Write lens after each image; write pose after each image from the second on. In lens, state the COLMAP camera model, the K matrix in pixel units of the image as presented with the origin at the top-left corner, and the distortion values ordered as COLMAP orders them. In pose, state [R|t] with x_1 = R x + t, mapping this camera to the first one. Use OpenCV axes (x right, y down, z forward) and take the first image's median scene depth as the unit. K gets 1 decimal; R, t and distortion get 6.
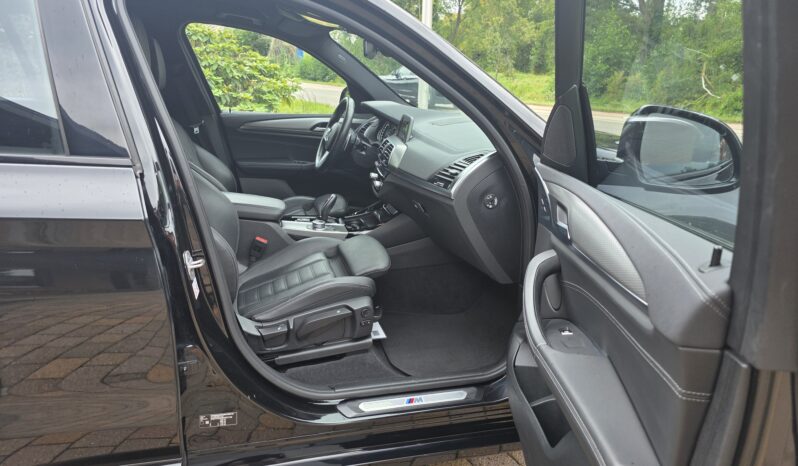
lens RADIAL K [[528.6, 0, 399.0], [0, 528.6, 233.0], [0, 0, 1]] dist [0.075949, -0.061729]
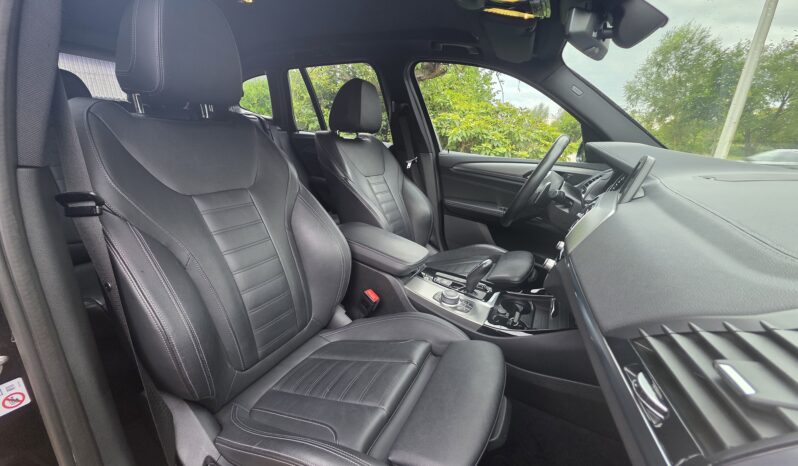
lens RADIAL K [[286.1, 0, 432.3], [0, 286.1, 230.8], [0, 0, 1]] dist [-0.000583, -0.000049]
pose [[0.739126, 0.210698, -0.639765, 0.049814], [-0.231864, 0.971356, 0.052028, -0.096788], [0.632401, 0.109883, 0.766808, 0.556079]]
